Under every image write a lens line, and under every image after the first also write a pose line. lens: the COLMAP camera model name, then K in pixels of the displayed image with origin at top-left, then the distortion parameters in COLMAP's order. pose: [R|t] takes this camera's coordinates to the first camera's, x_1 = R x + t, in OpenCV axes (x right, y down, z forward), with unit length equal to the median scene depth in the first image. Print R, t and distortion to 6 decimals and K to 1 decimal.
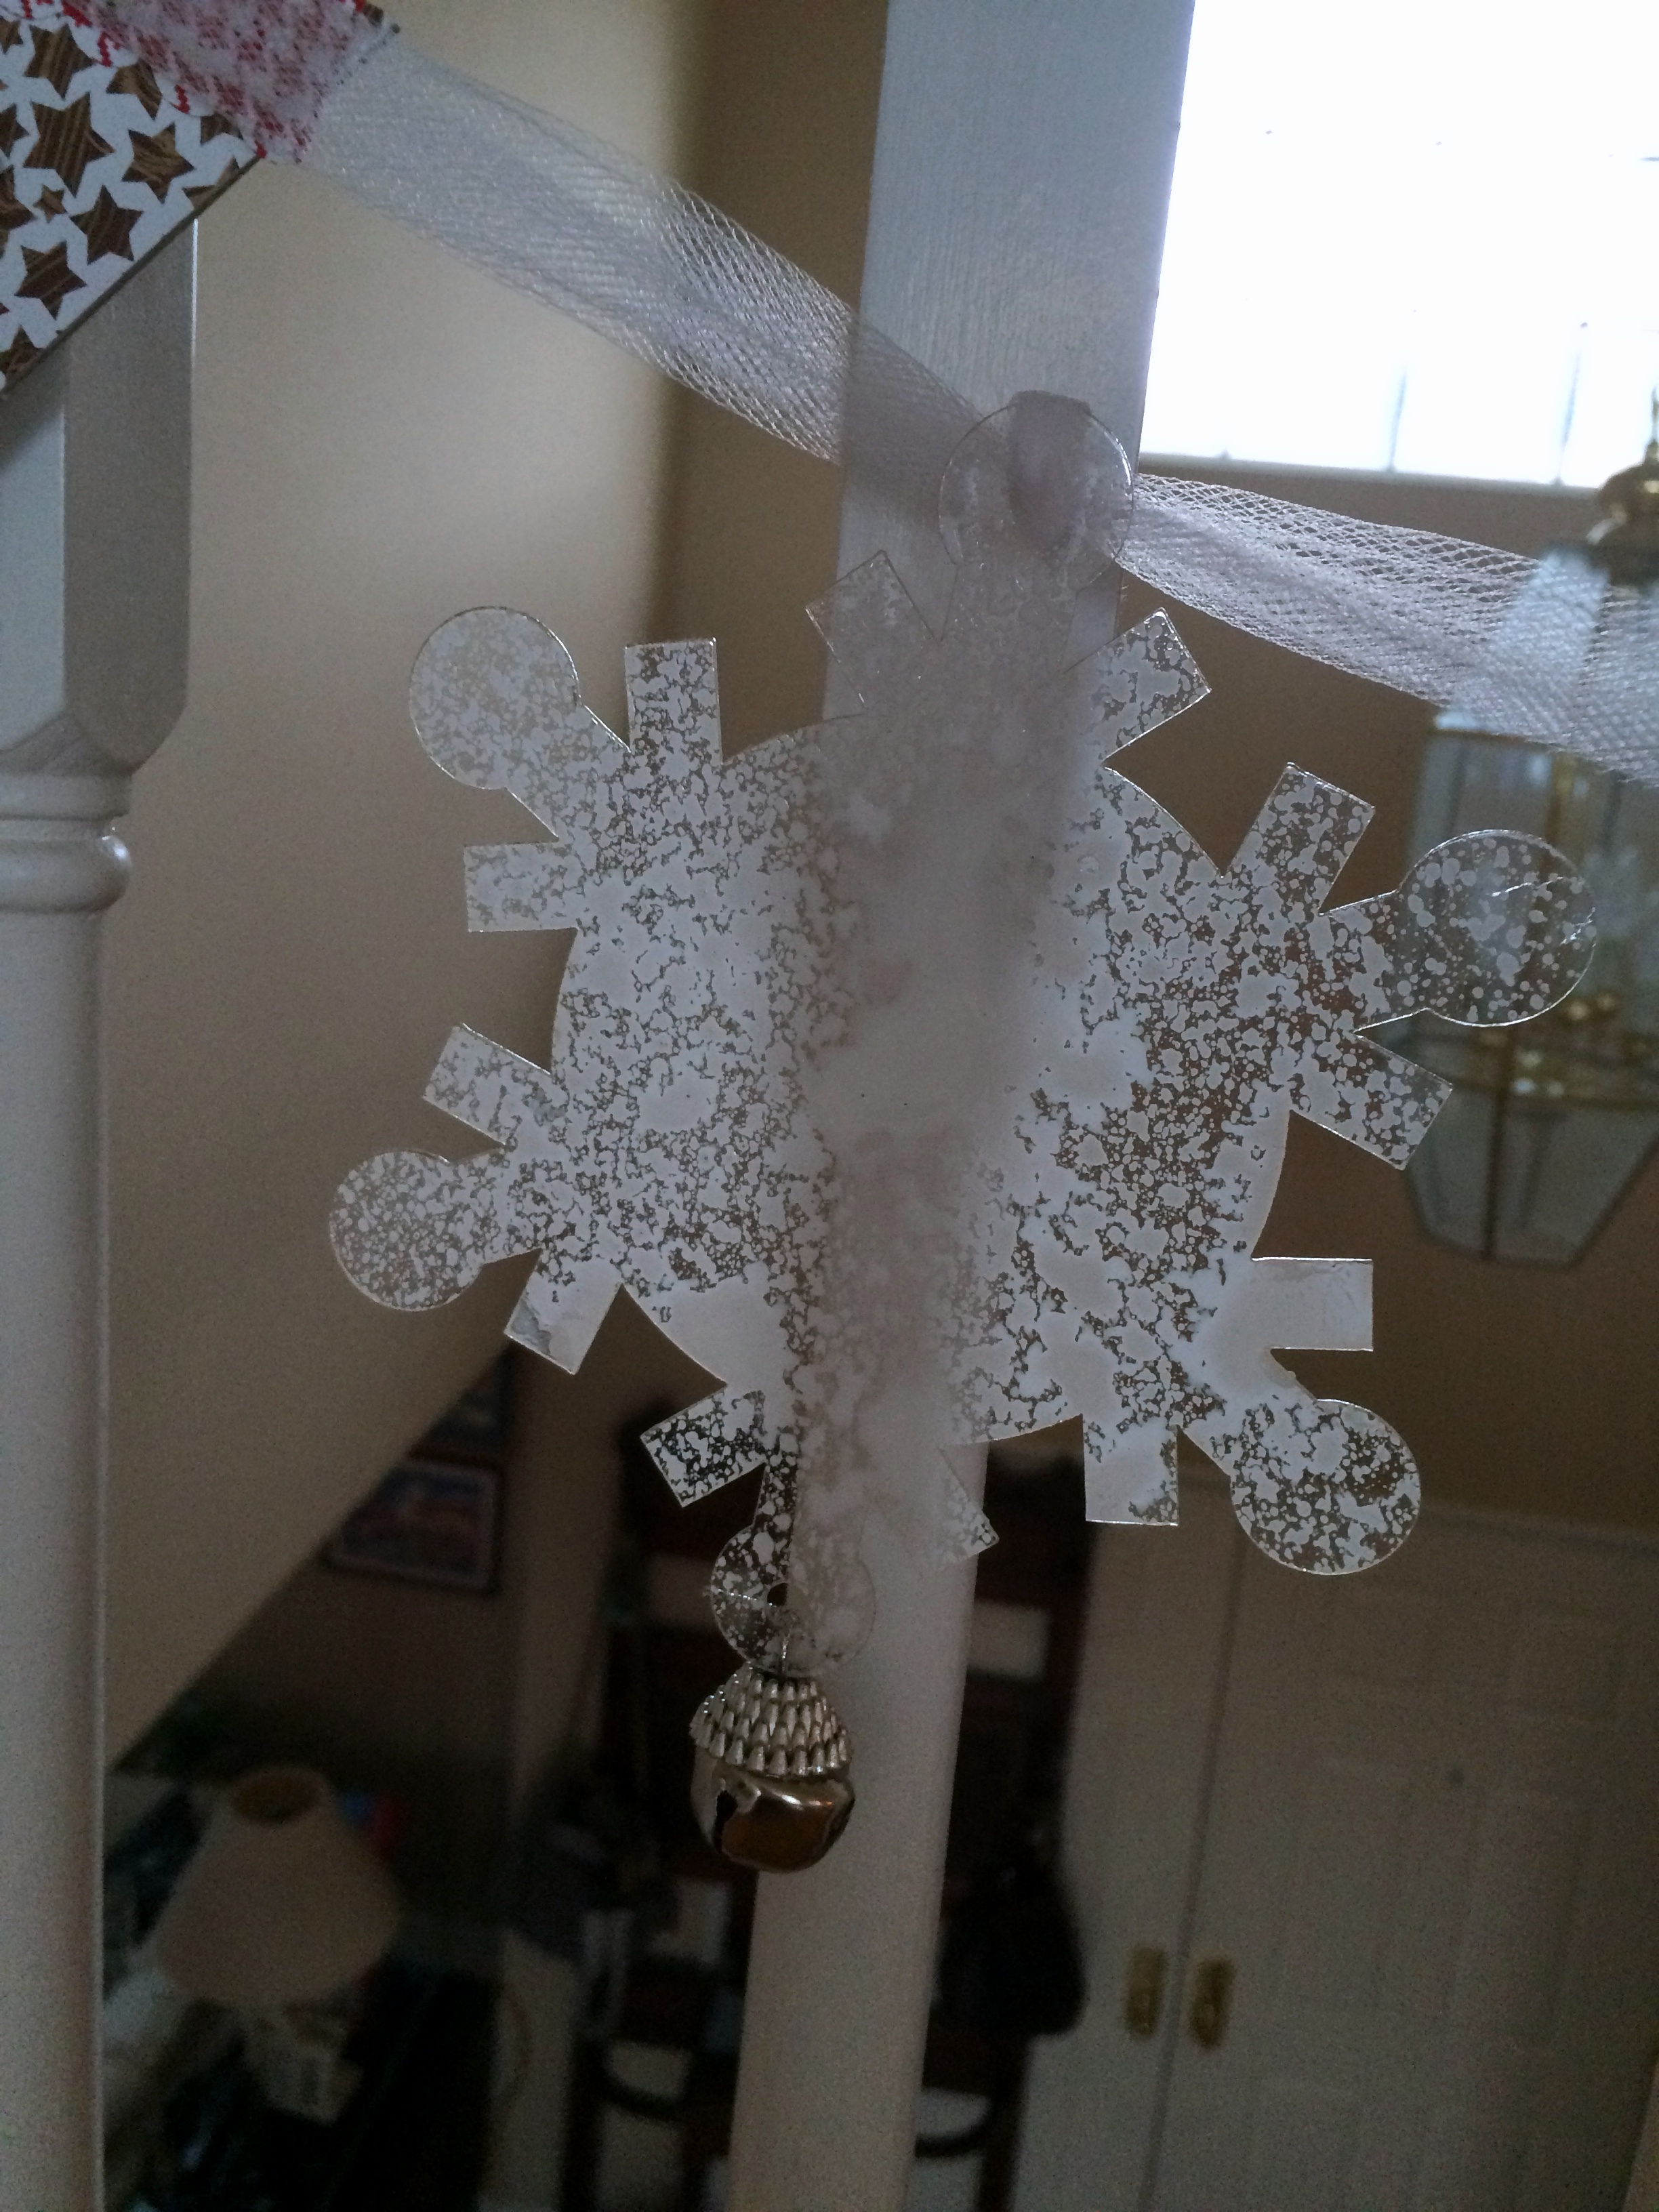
lens RADIAL K [[1982.2, 0, 847.7], [0, 1982.2, 1122.1], [0, 0, 1]] dist [0.063319, -0.100047]
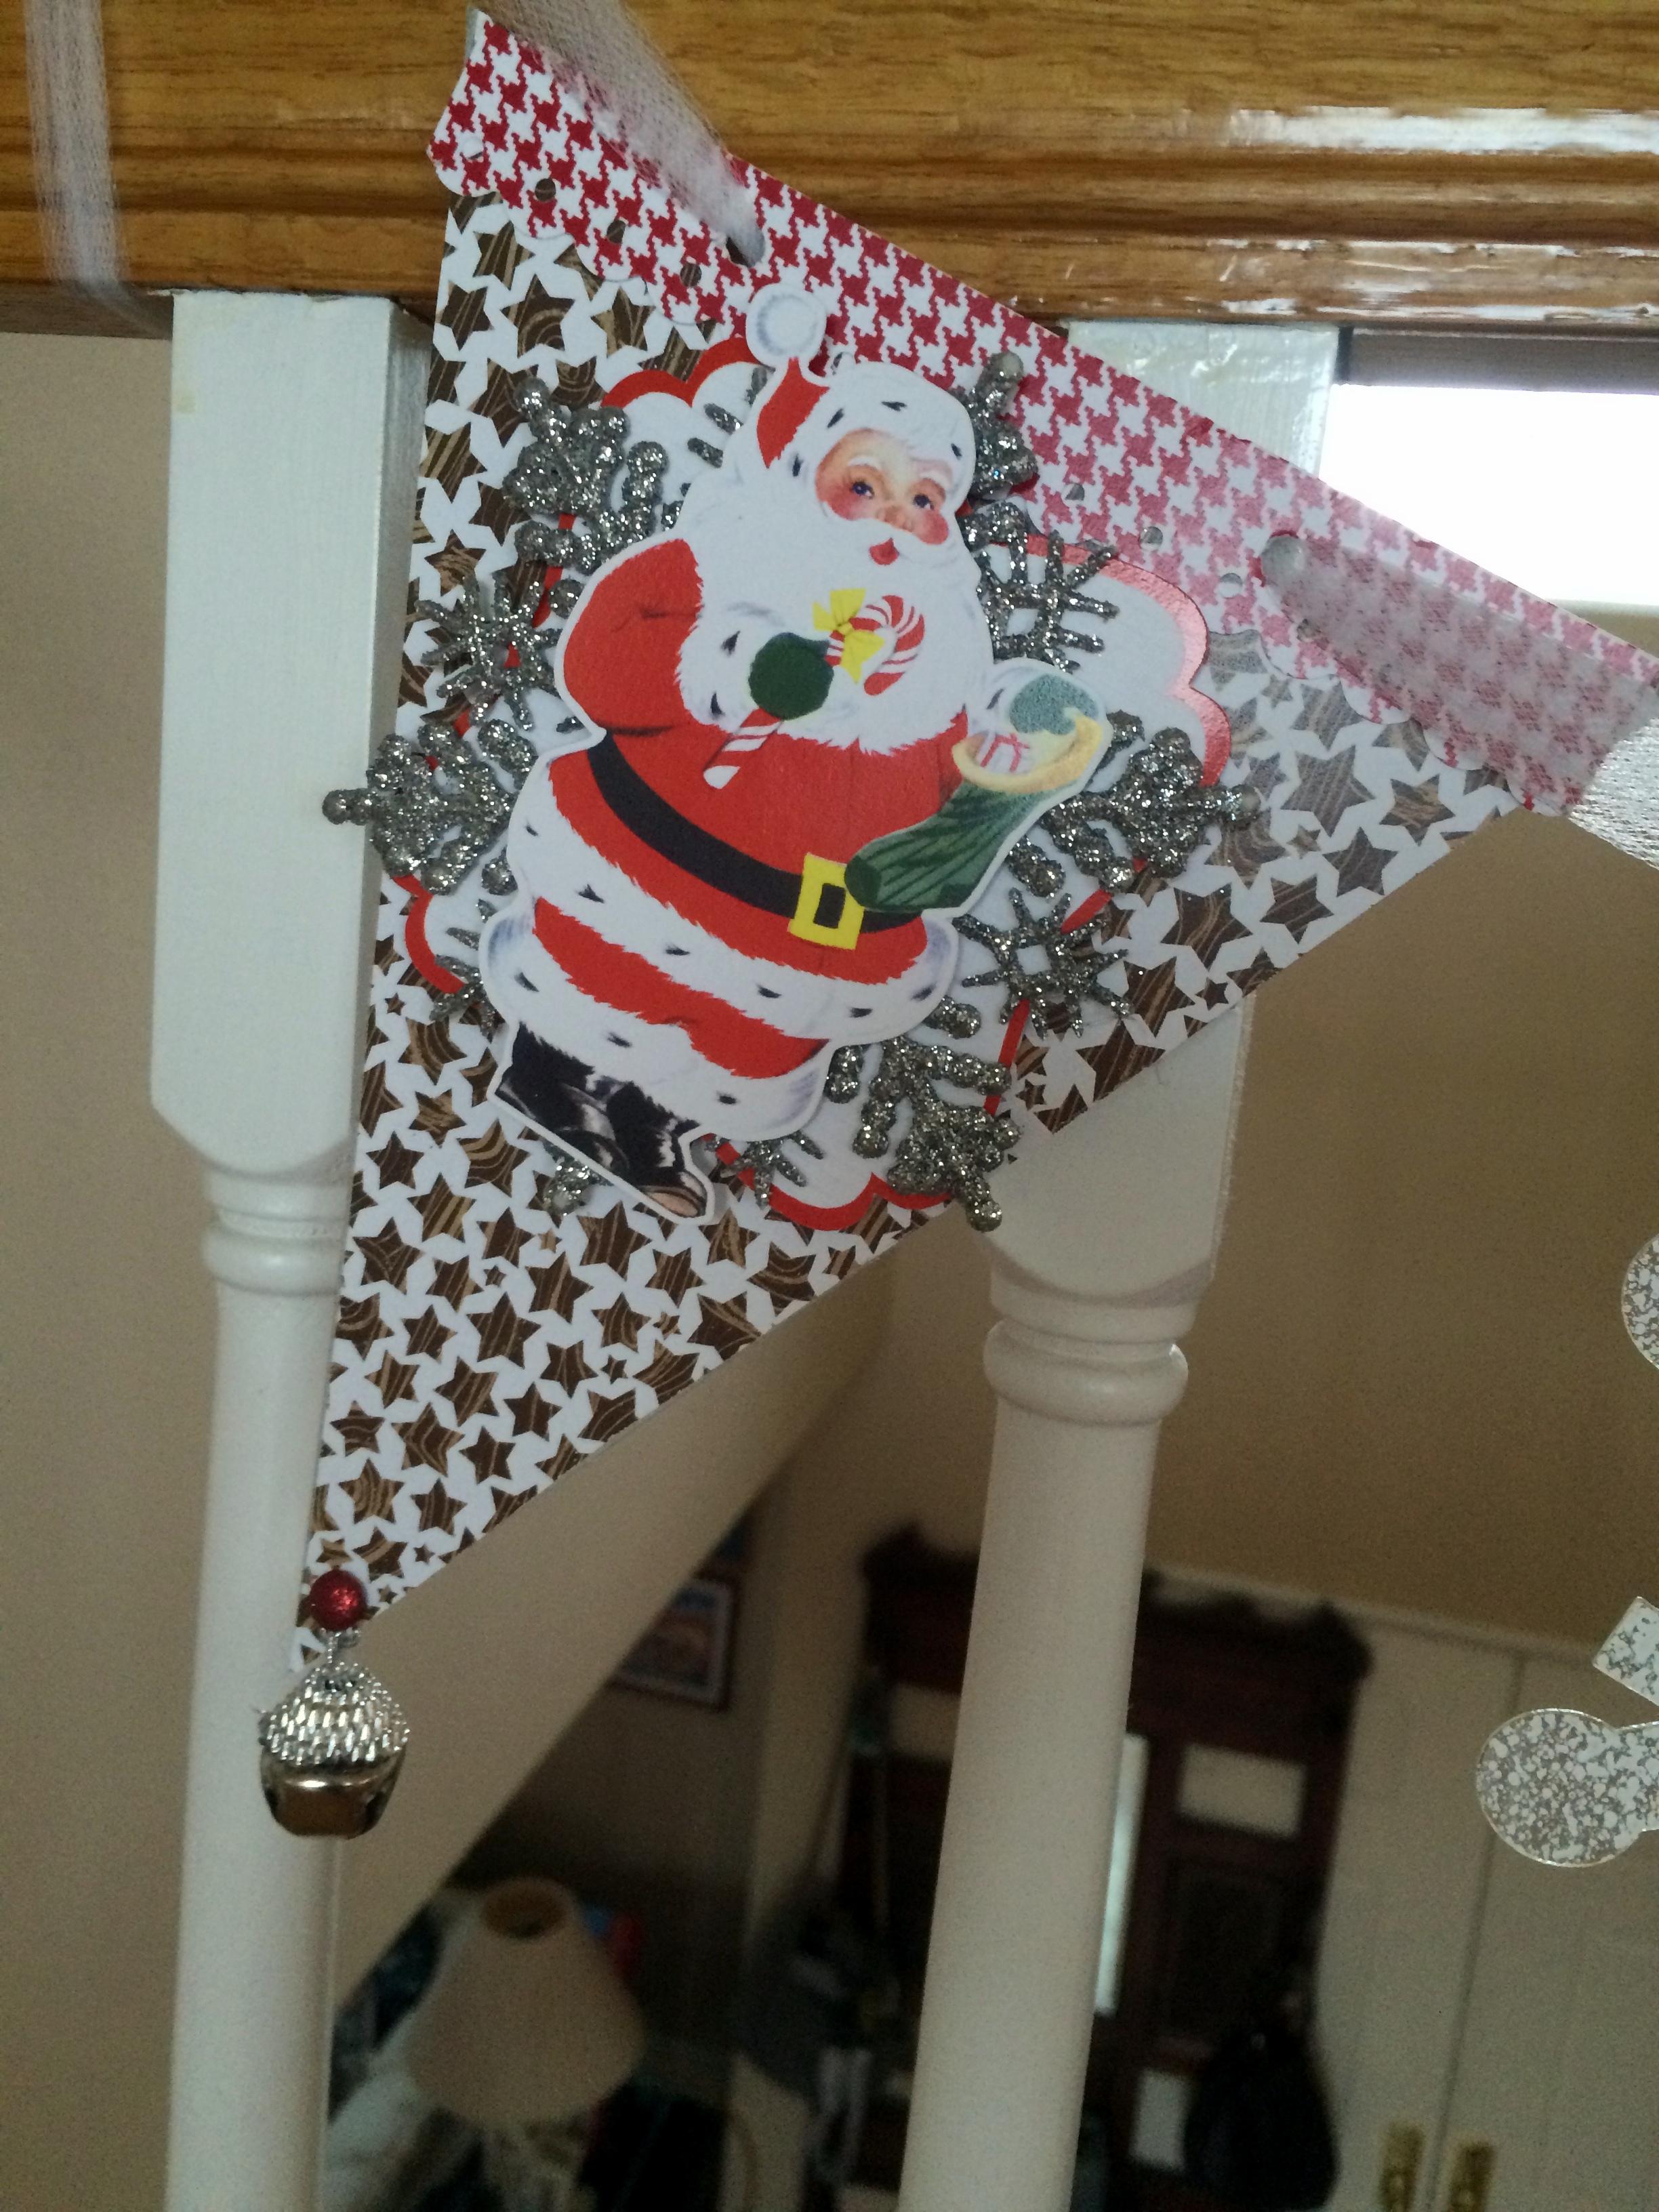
lens RADIAL K [[1982.2, 0, 822.3], [0, 1982.2, 1104.7], [0, 0, 1]] dist [0.063319, -0.100047]
pose [[0.993853, 0.017861, -0.109257, -0.510573], [-0.023948, 0.998218, -0.054650, -0.239202], [0.108086, 0.056931, 0.992510, -0.084192]]
